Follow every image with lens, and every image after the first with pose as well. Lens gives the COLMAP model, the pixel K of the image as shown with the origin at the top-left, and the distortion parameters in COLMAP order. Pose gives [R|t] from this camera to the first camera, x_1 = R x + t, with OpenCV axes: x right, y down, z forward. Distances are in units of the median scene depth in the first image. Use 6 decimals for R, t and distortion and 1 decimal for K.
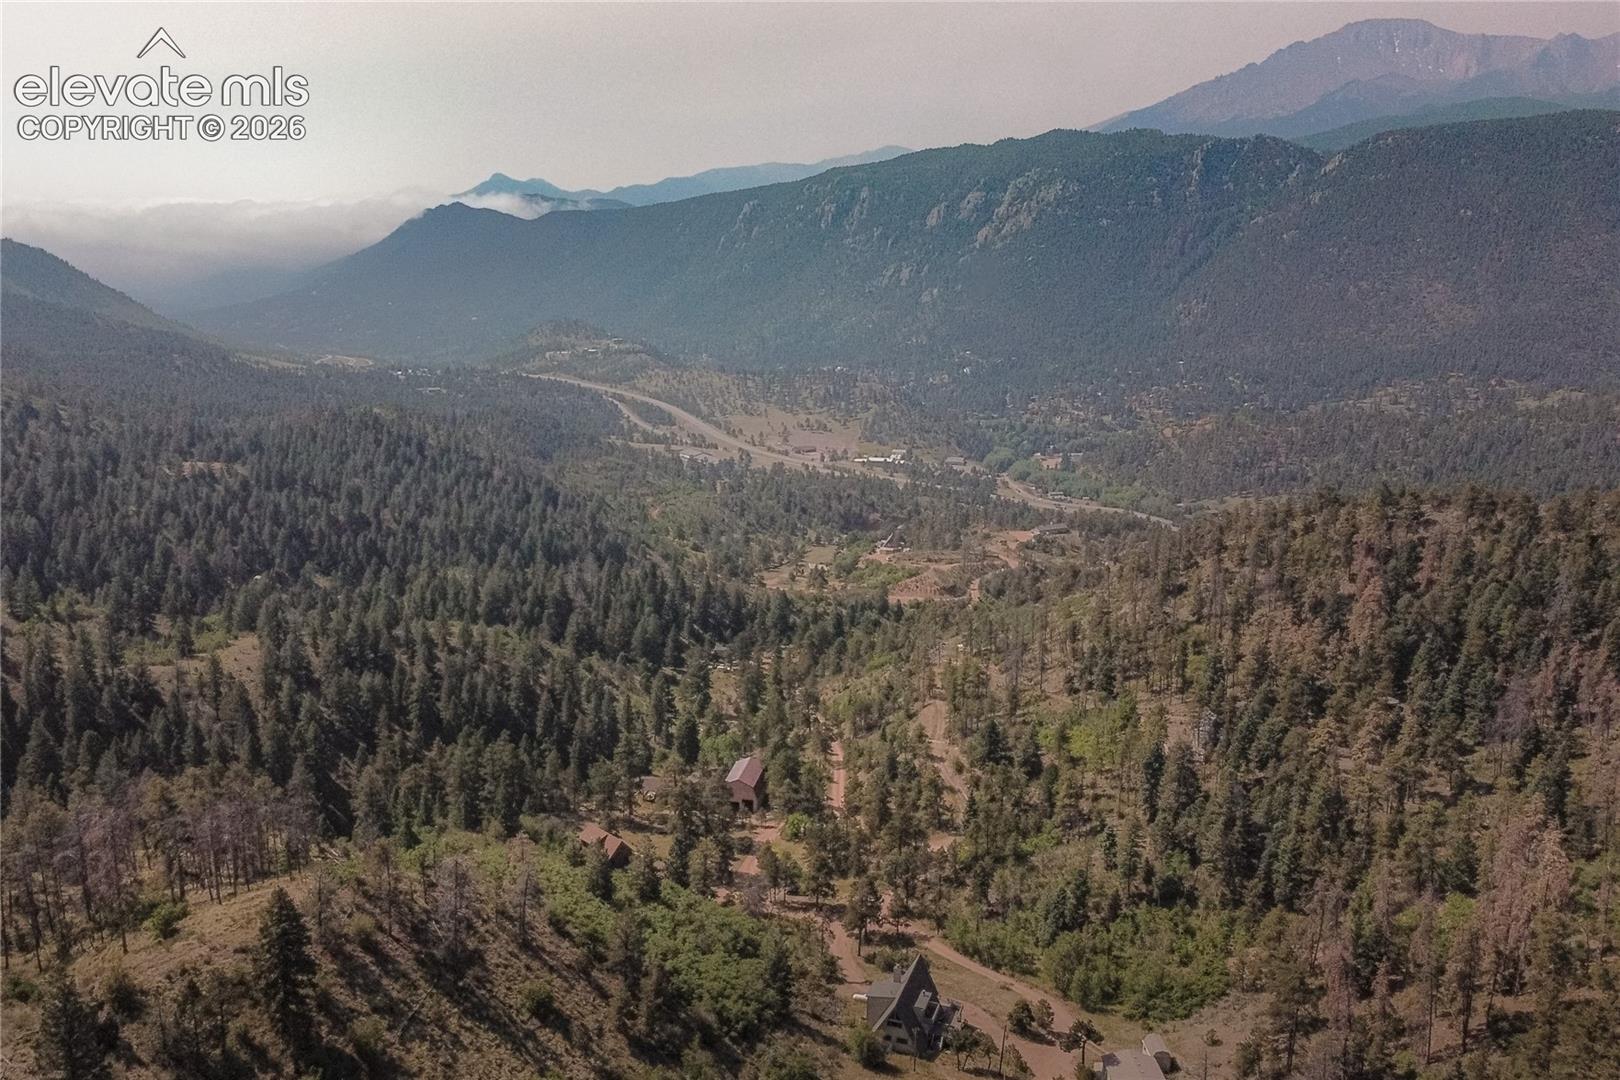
lens RADIAL K [[1314.8, 0, 810.0], [0, 1314.8, 540.0], [0, 0, 1]] dist [0.001706, -0.001398]
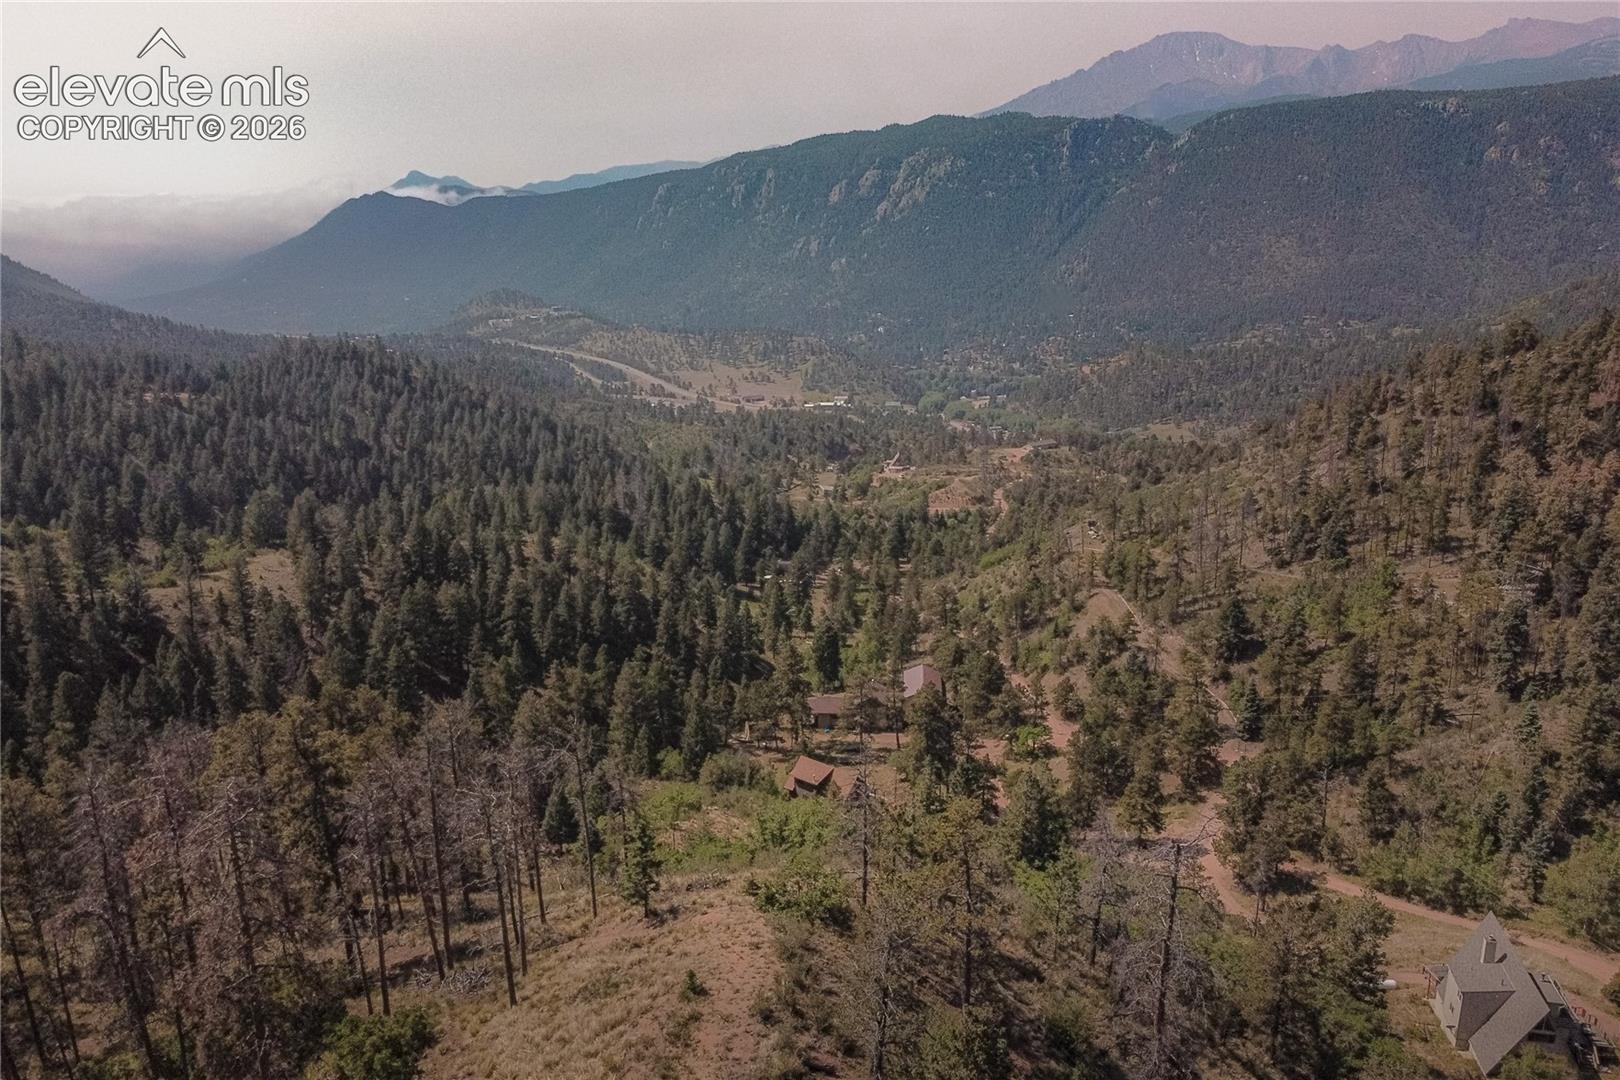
lens RADIAL K [[1112.5, 0, 810.0], [0, 1112.5, 540.0], [0, 0, 1]] dist [0.003797, -0.002612]
pose [[0.992255, -0.054109, 0.111814, -0.079464], [0.051502, 0.998333, 0.026071, 0.027930], [-0.113038, -0.020111, 0.993387, 0.135441]]
